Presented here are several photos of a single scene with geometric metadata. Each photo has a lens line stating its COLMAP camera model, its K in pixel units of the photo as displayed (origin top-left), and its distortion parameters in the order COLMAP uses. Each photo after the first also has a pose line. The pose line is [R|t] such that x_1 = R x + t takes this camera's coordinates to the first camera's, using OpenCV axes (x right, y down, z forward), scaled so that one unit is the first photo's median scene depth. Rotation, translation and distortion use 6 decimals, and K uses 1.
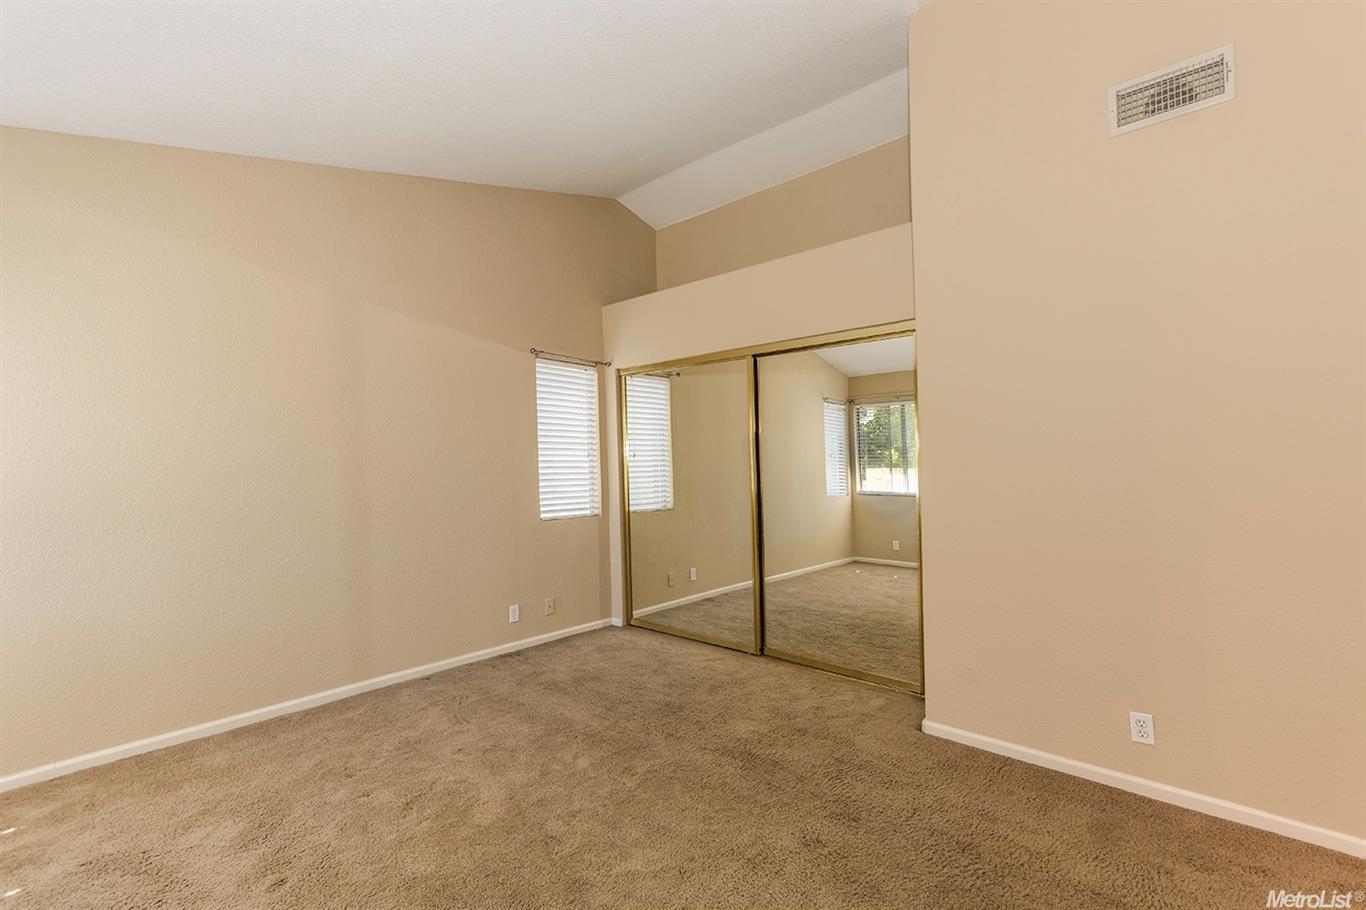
lens RADIAL K [[622.5, 0, 683.0], [0, 622.5, 455.0], [0, 0, 1]] dist [0.000939, 0.000432]
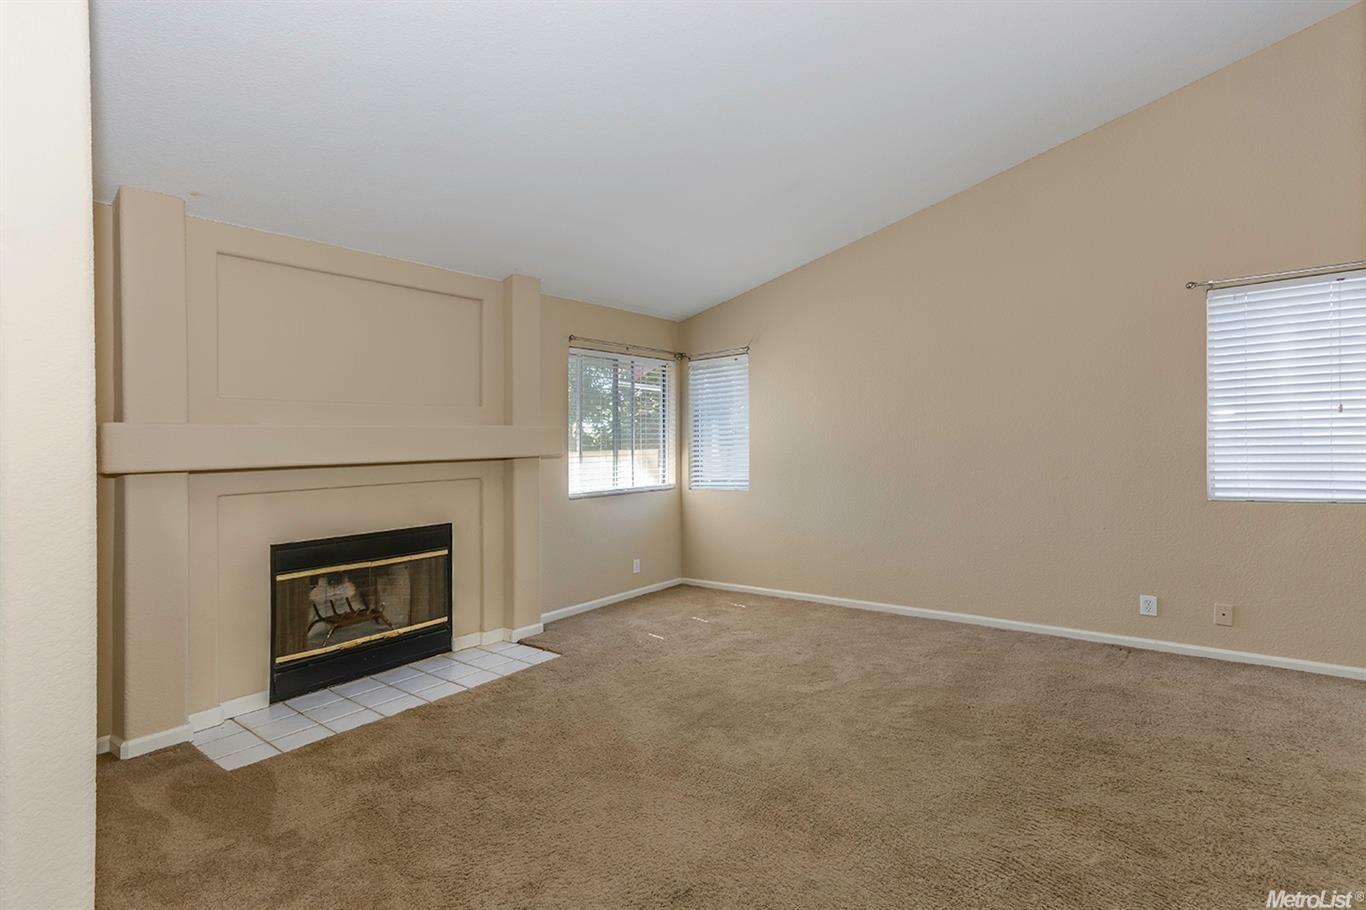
lens RADIAL K [[622.5, 0, 683.0], [0, 622.5, 455.0], [0, 0, 1]] dist [0.000939, 0.000432]
pose [[0.076044, 0.029072, -0.996681, 0.632053], [0.045540, 0.998431, 0.032598, -0.005520], [0.996064, -0.047868, 0.074601, 0.395190]]
